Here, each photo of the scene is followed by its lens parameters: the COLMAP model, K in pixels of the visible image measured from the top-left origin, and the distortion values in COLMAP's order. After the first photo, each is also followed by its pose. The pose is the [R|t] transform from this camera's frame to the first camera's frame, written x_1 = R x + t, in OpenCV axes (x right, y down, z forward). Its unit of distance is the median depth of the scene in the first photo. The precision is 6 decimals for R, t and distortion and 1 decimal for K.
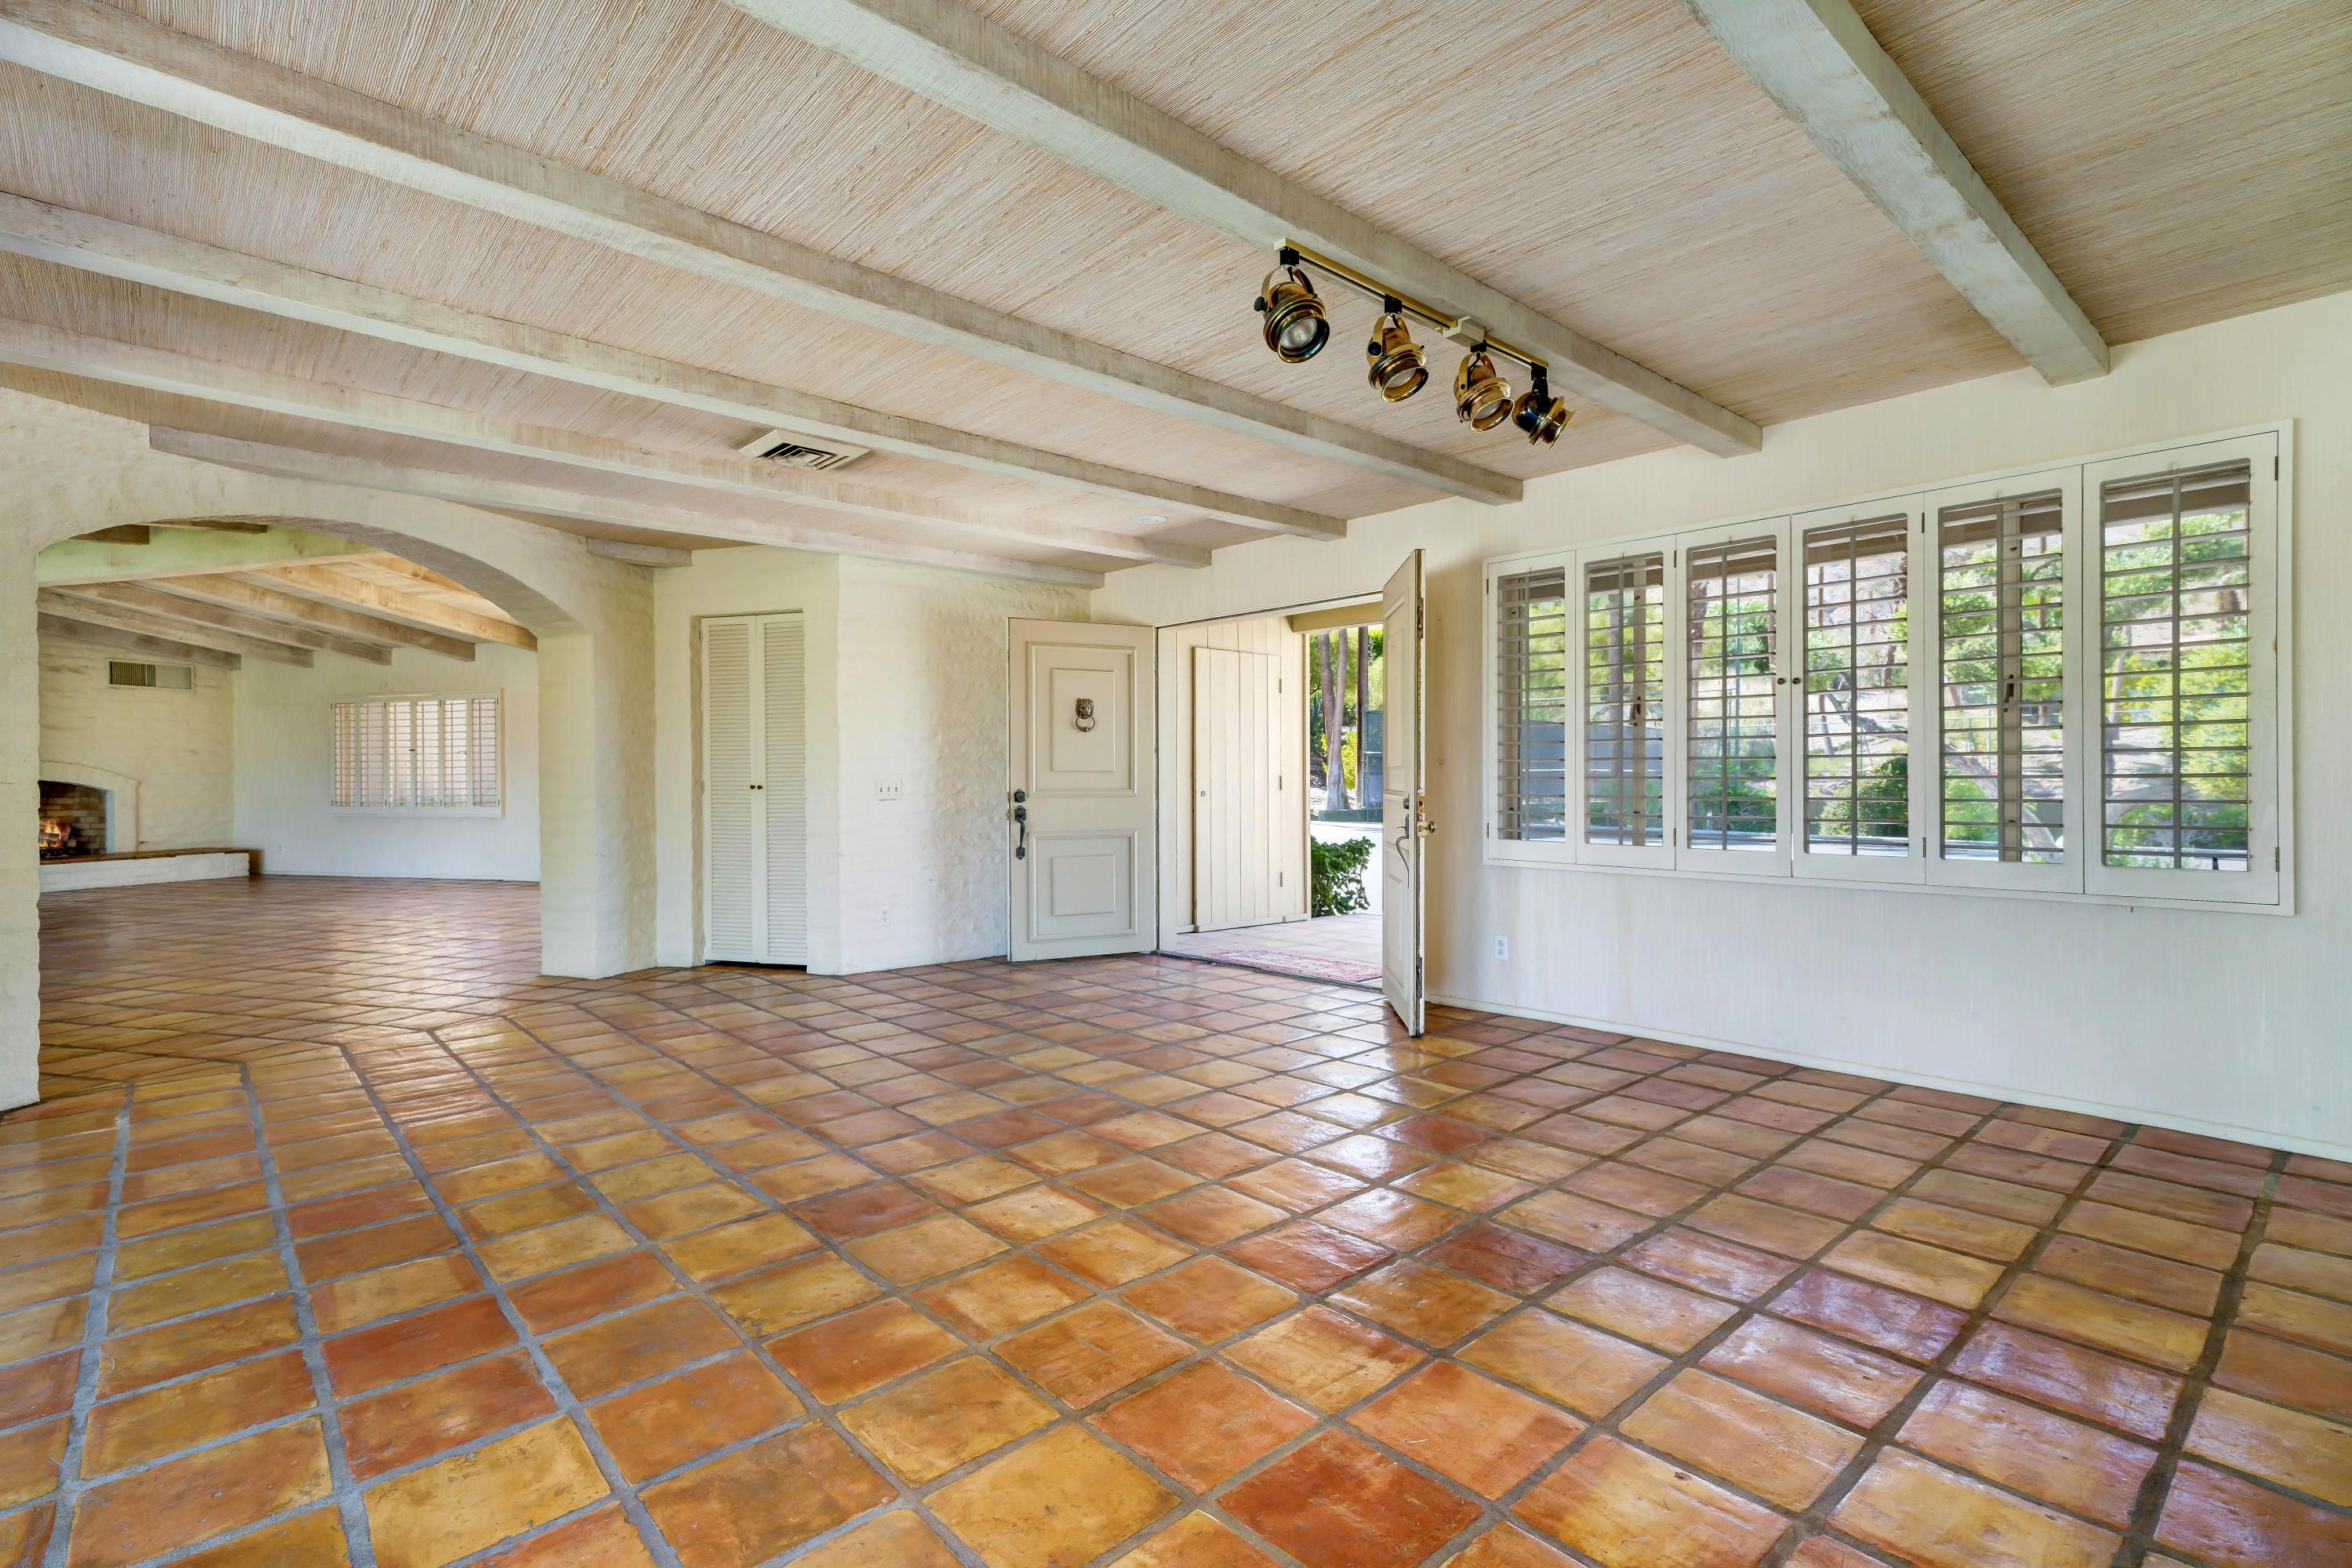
lens RADIAL K [[1109.1, 0, 1160.2], [0, 1109.1, 776.3], [0, 0, 1]] dist [0.020630, 0.000186]
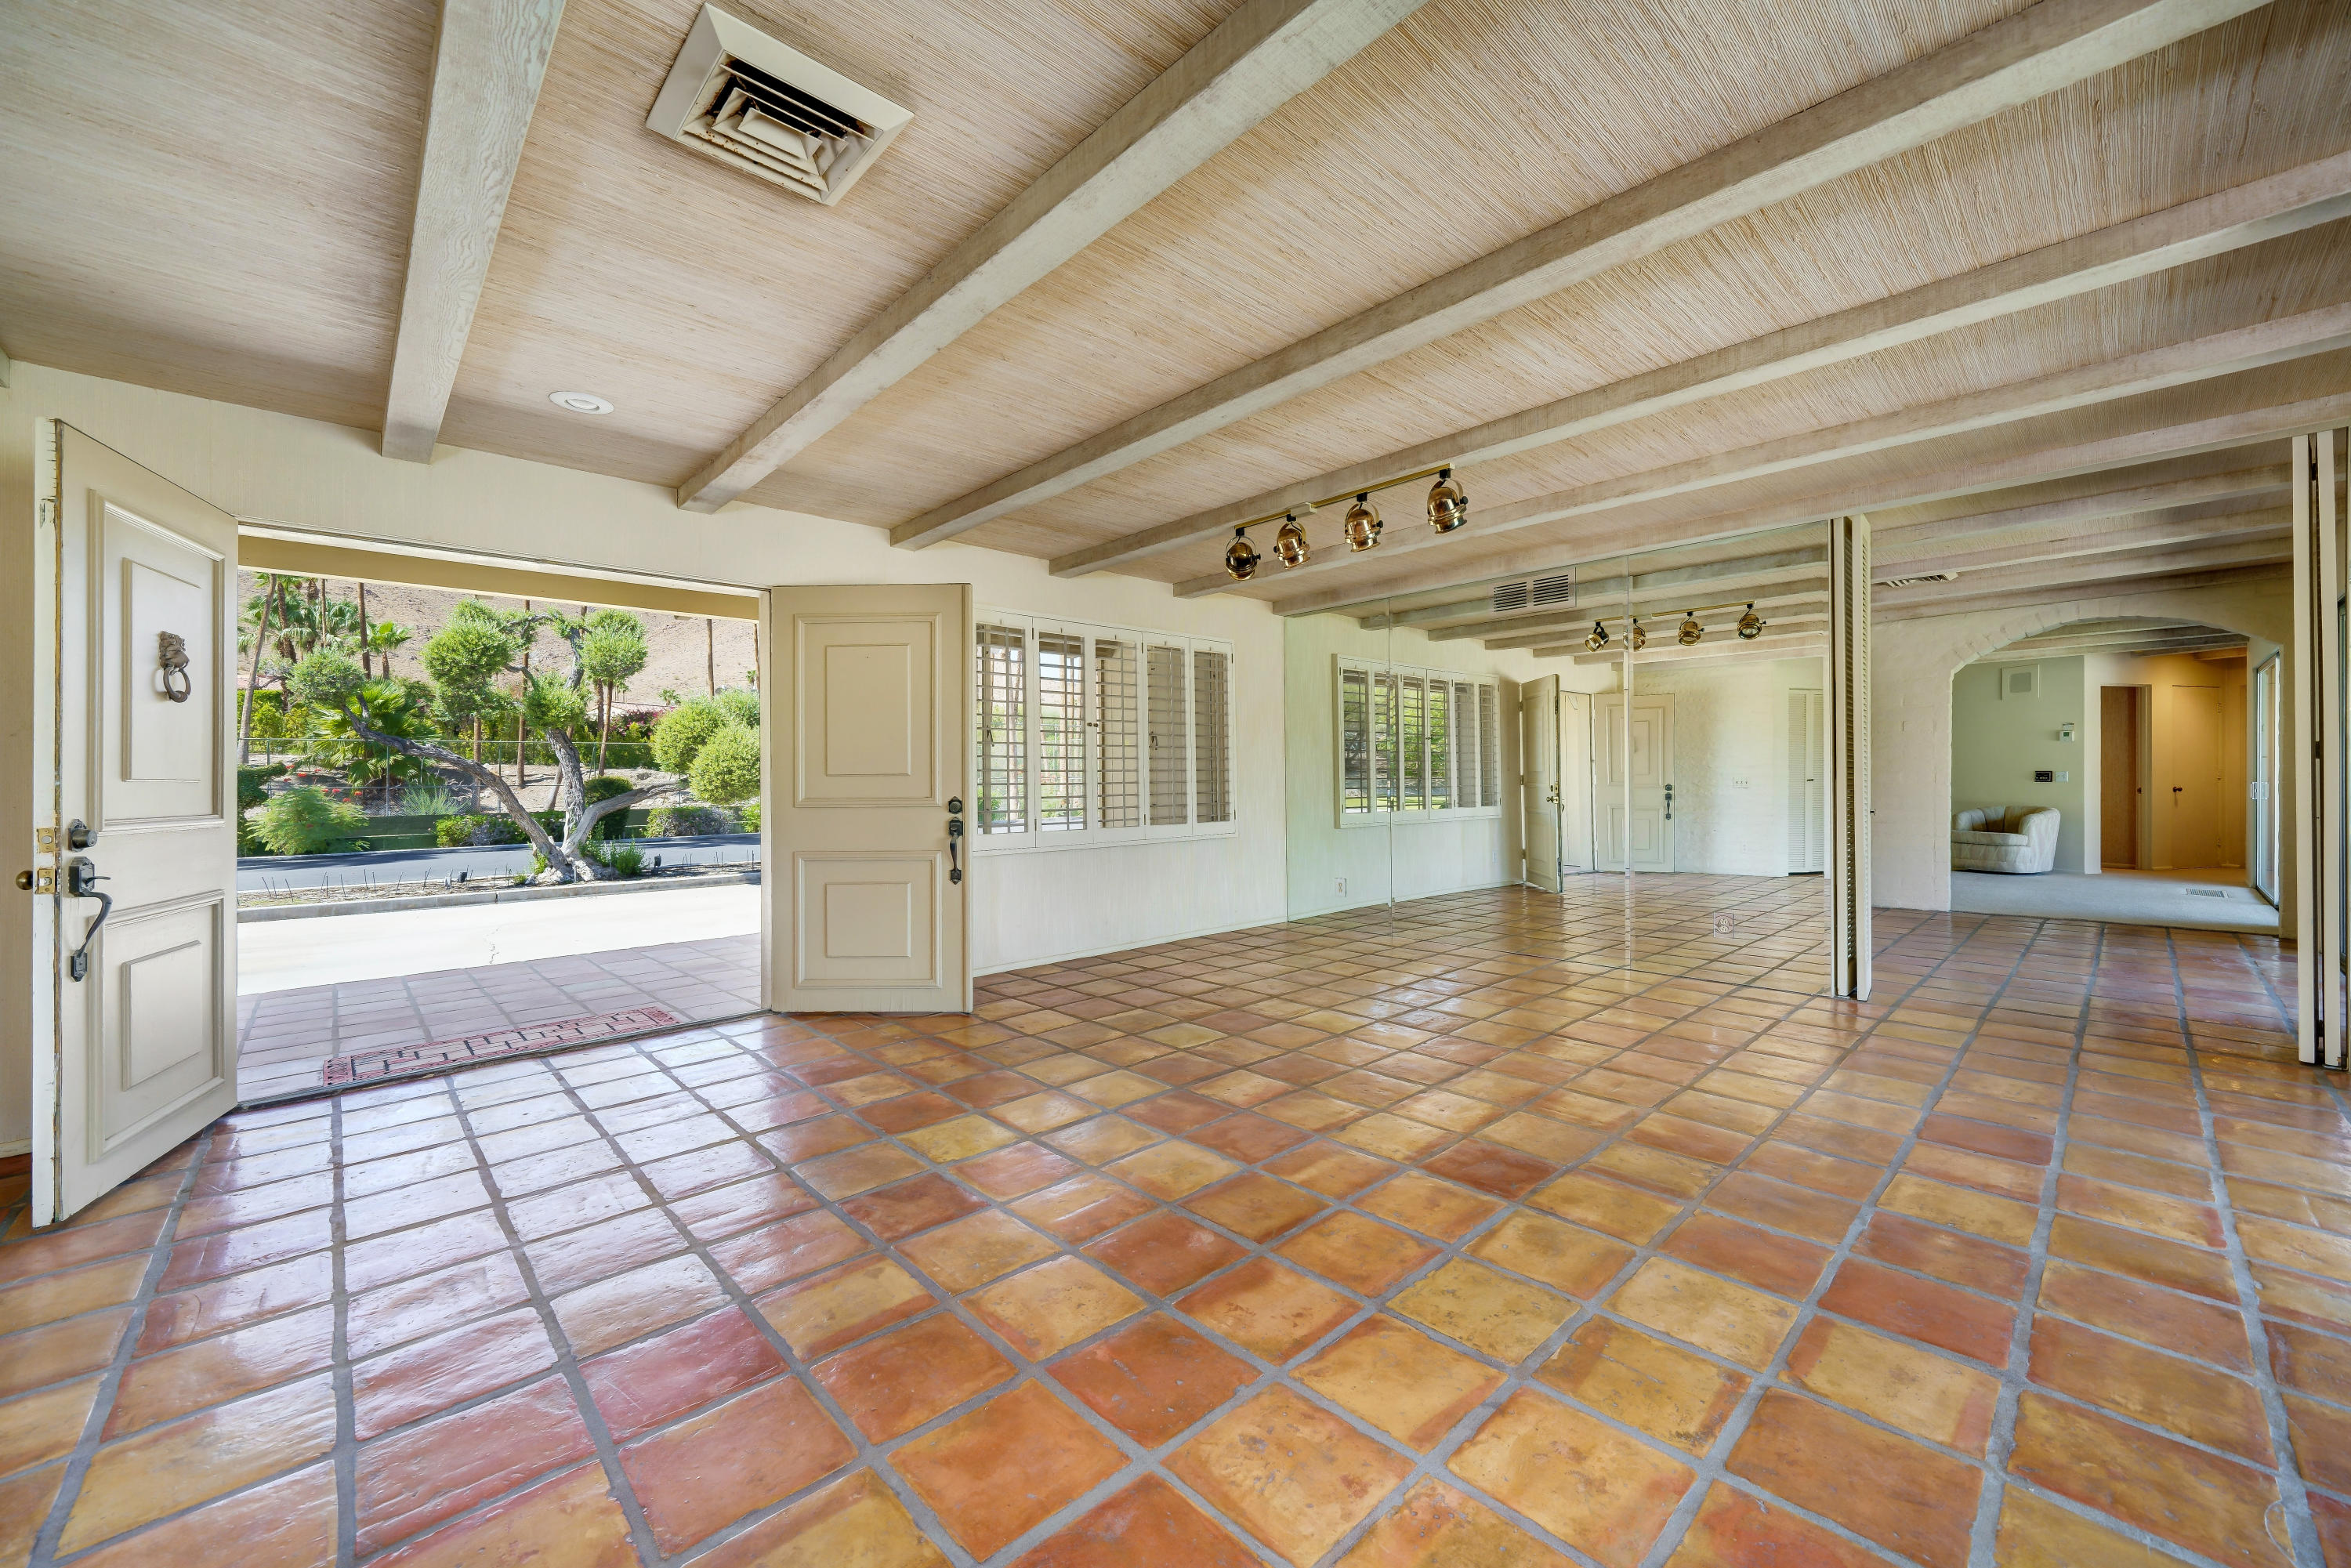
lens RADIAL K [[910.1, 0, 1175.5], [0, 910.1, 784.0], [0, 0, 1]] dist [0.000132, -0.000016]
pose [[-0.028868, -0.001541, 0.999582, -1.057711], [0.009120, 0.999957, 0.001805, 0.001427], [-0.999542, 0.009168, -0.028853, 1.215582]]
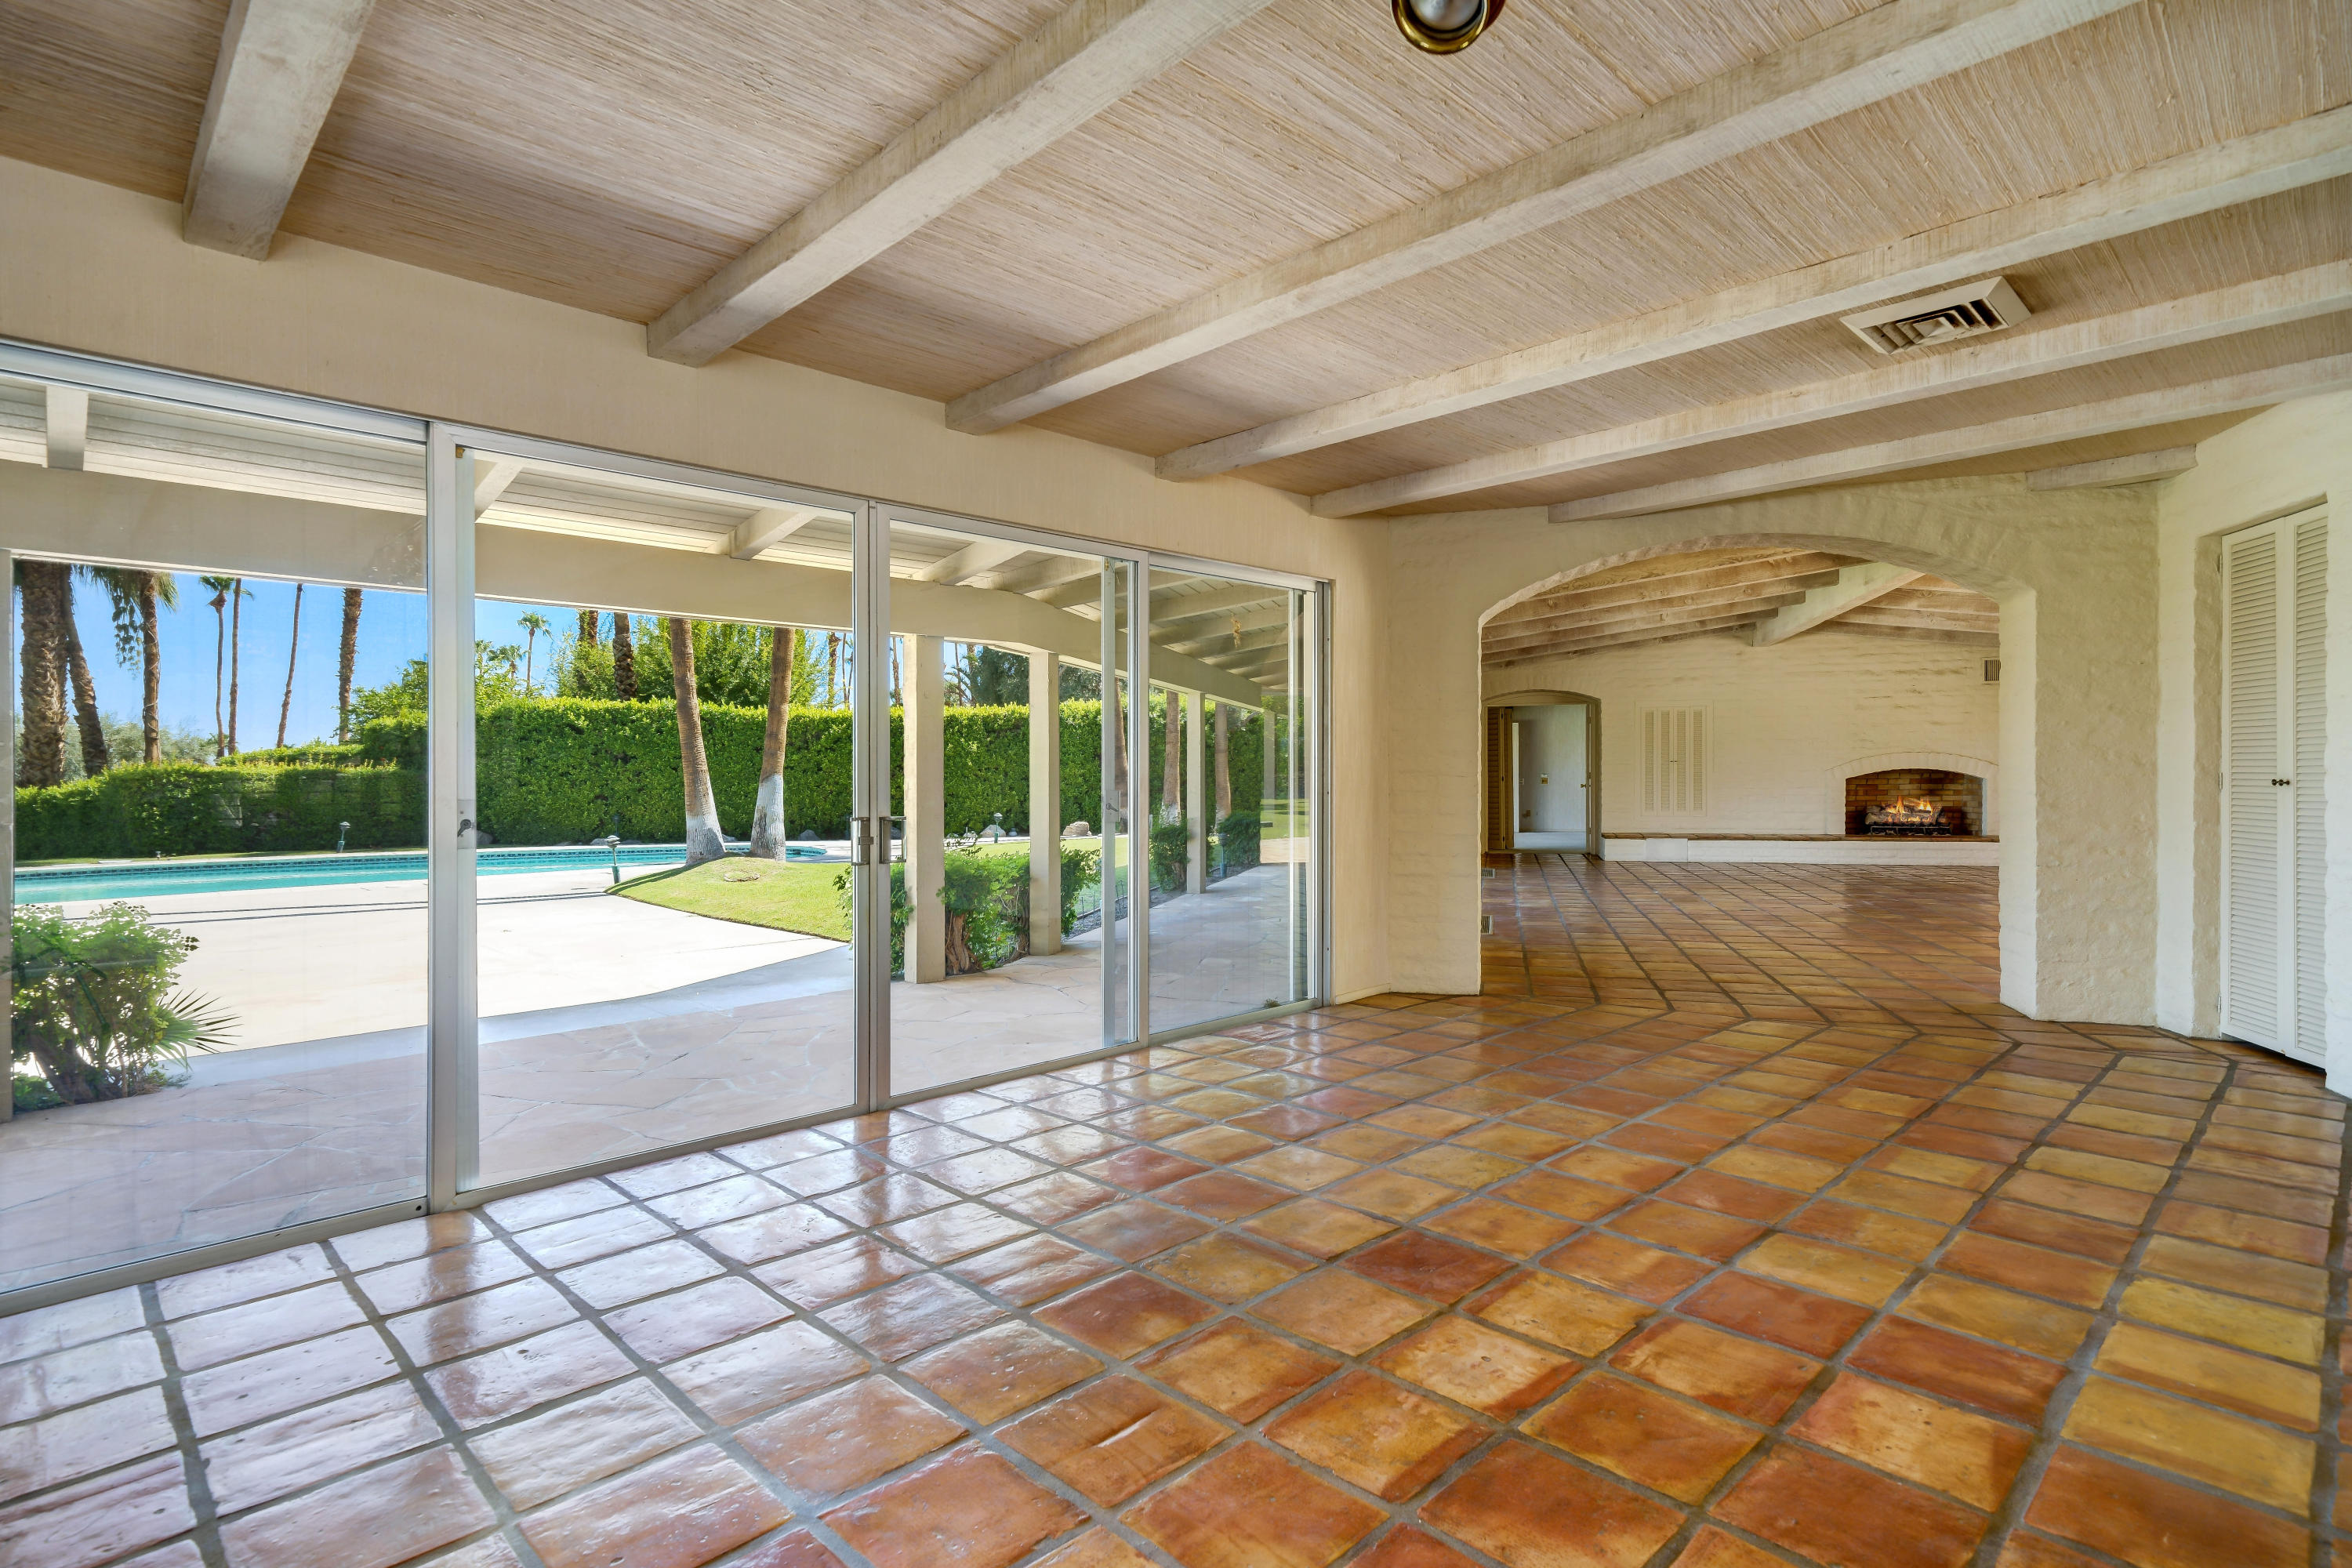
lens RADIAL K [[1142.6, 0, 1176.0], [0, 1142.6, 784.0], [0, 0, 1]] dist [0.001102, 0.000163]
pose [[0.046954, 0.010722, -0.998839, 0.577485], [0.009632, 0.999891, 0.011186, -0.006856], [0.998851, -0.010146, 0.046846, 0.692109]]
